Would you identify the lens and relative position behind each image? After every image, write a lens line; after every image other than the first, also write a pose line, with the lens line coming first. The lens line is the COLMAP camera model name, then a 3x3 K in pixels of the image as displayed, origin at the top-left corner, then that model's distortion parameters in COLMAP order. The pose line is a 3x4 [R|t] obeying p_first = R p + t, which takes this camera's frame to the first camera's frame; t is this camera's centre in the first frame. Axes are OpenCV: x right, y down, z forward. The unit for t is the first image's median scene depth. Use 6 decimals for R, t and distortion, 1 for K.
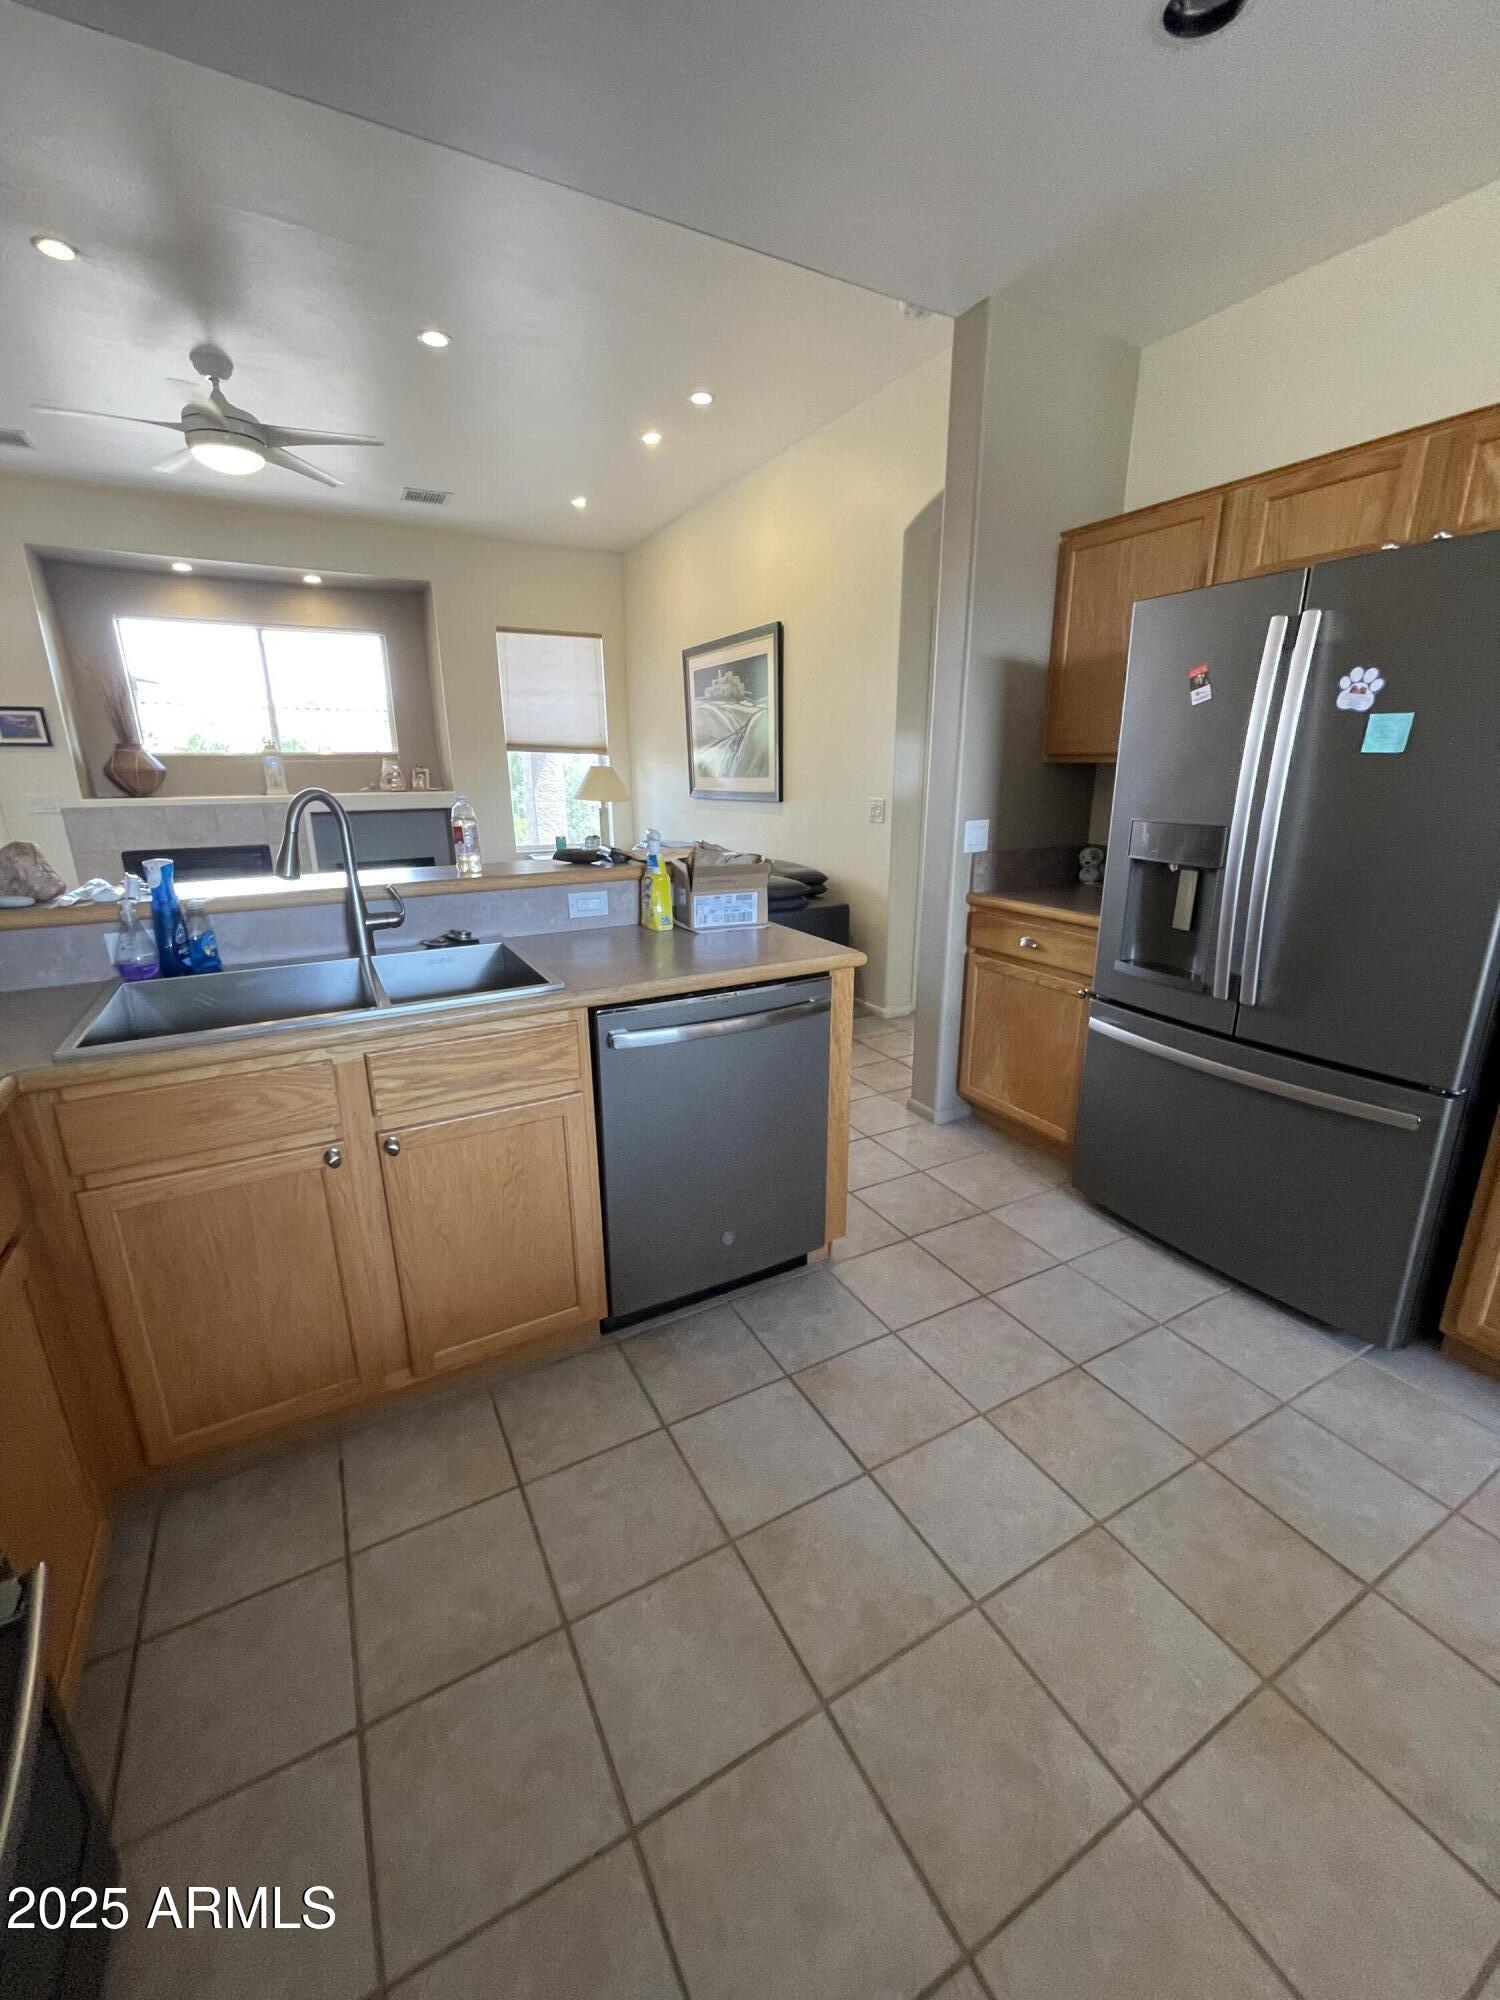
lens RADIAL K [[801.0, 0, 746.4], [0, 801.0, 998.9], [0, 0, 1]] dist [0.002641, 0.000098]
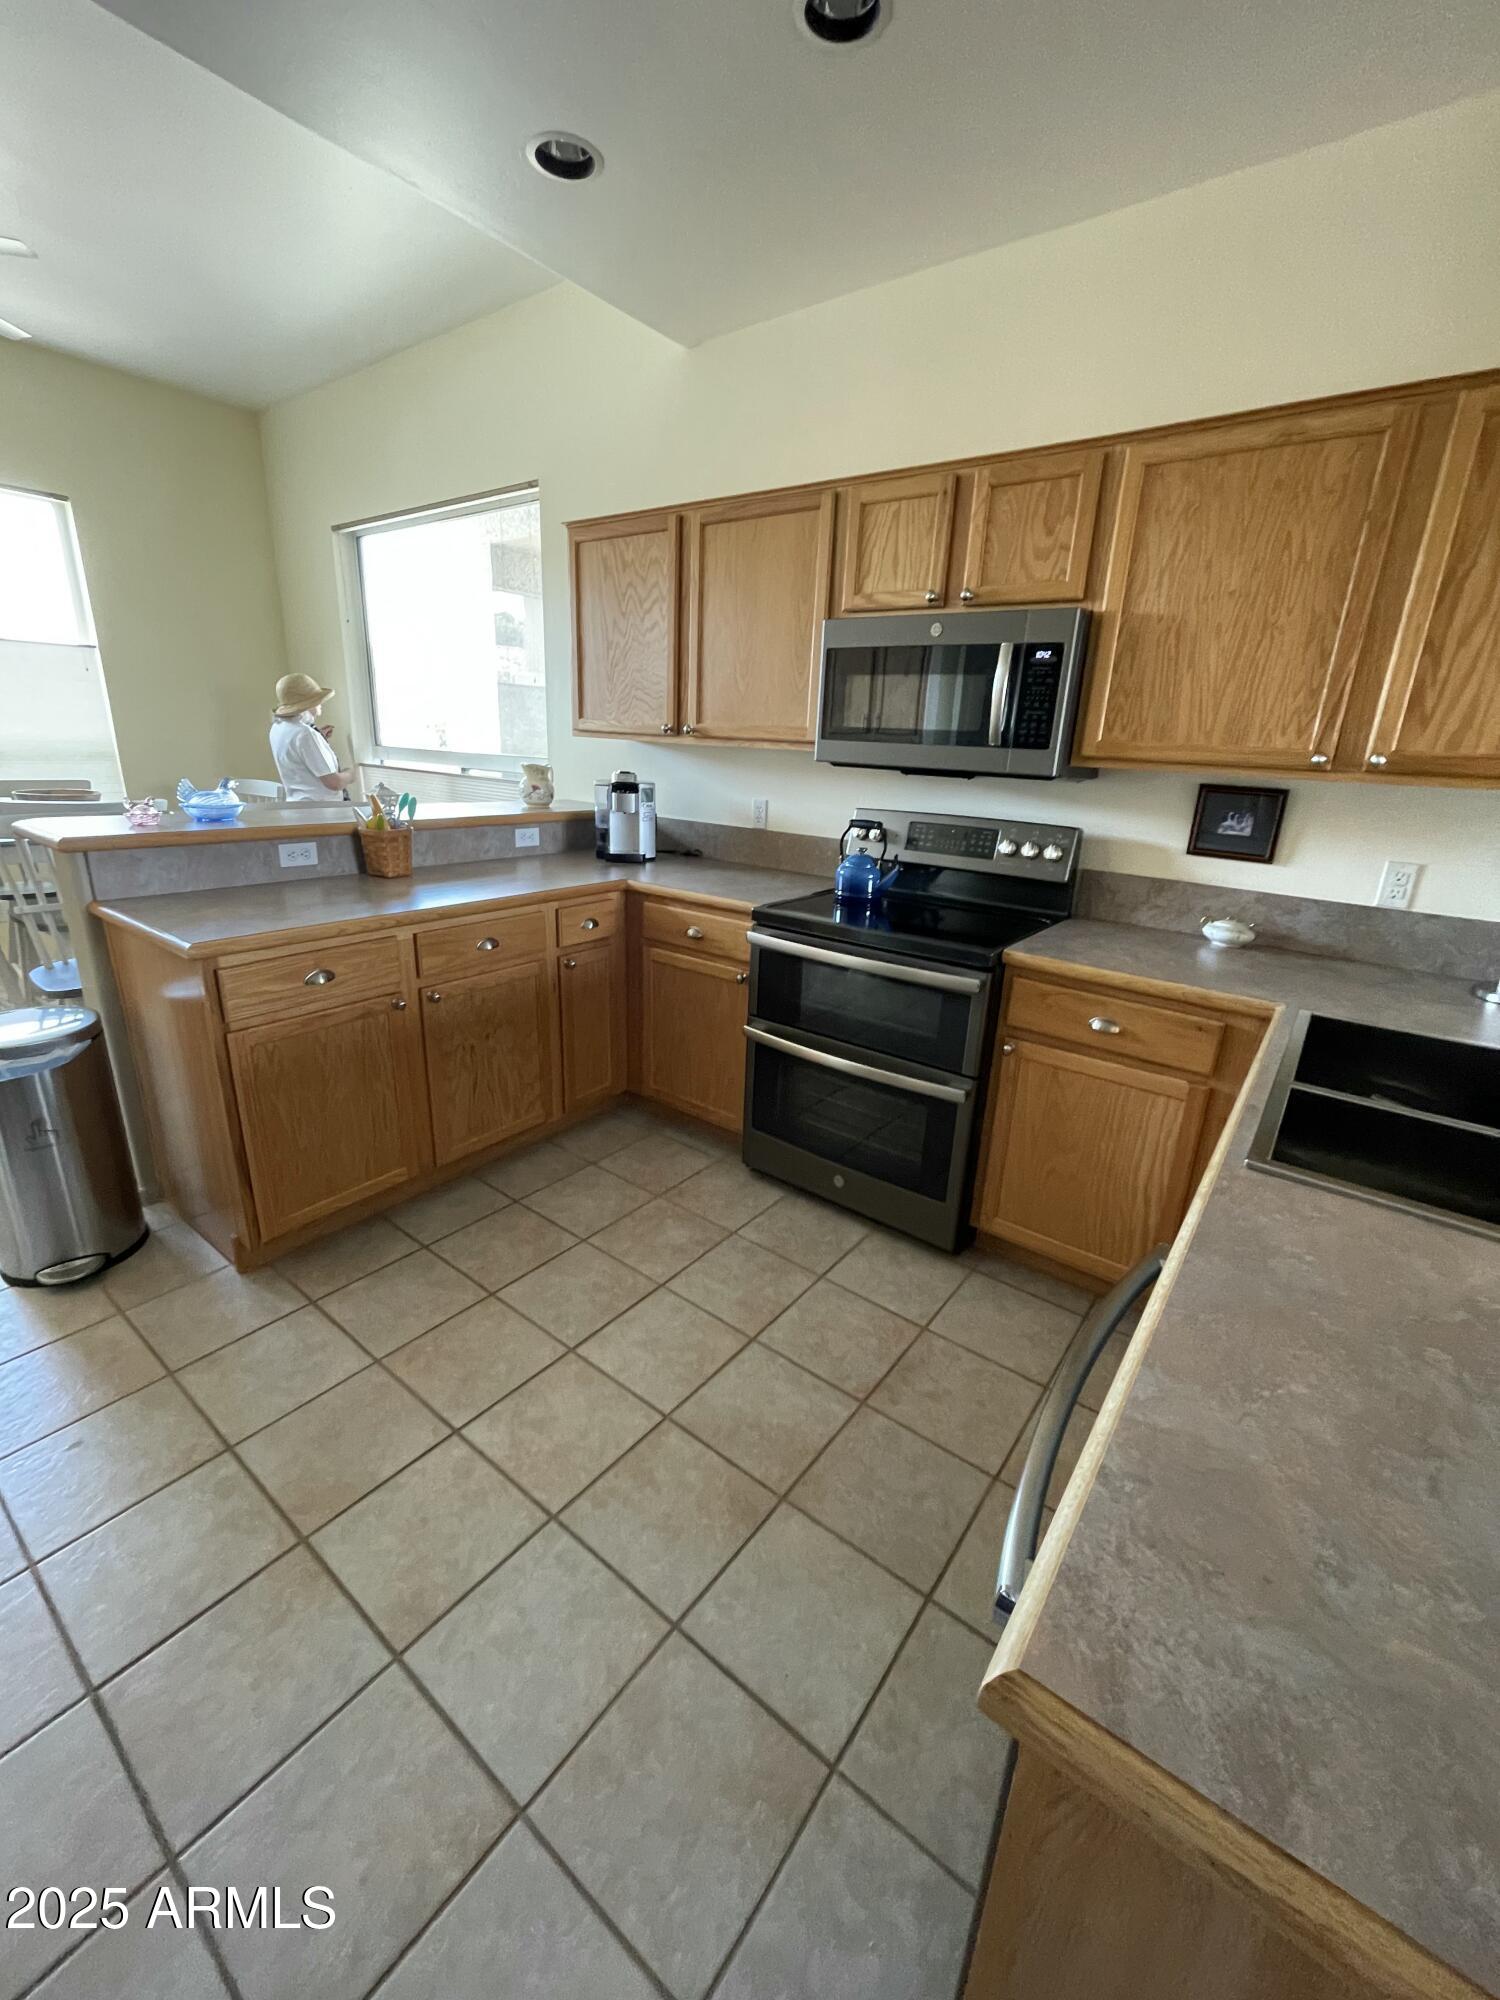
lens RADIAL K [[801.0, 0, 751.7], [0, 801.0, 1002.5], [0, 0, 1]] dist [0.002641, 0.000098]
pose [[-0.912475, 0.101732, -0.396283, 0.399648], [-0.140159, 0.832256, 0.536382, -0.458495], [0.384376, 0.544978, -0.745154, 1.528444]]
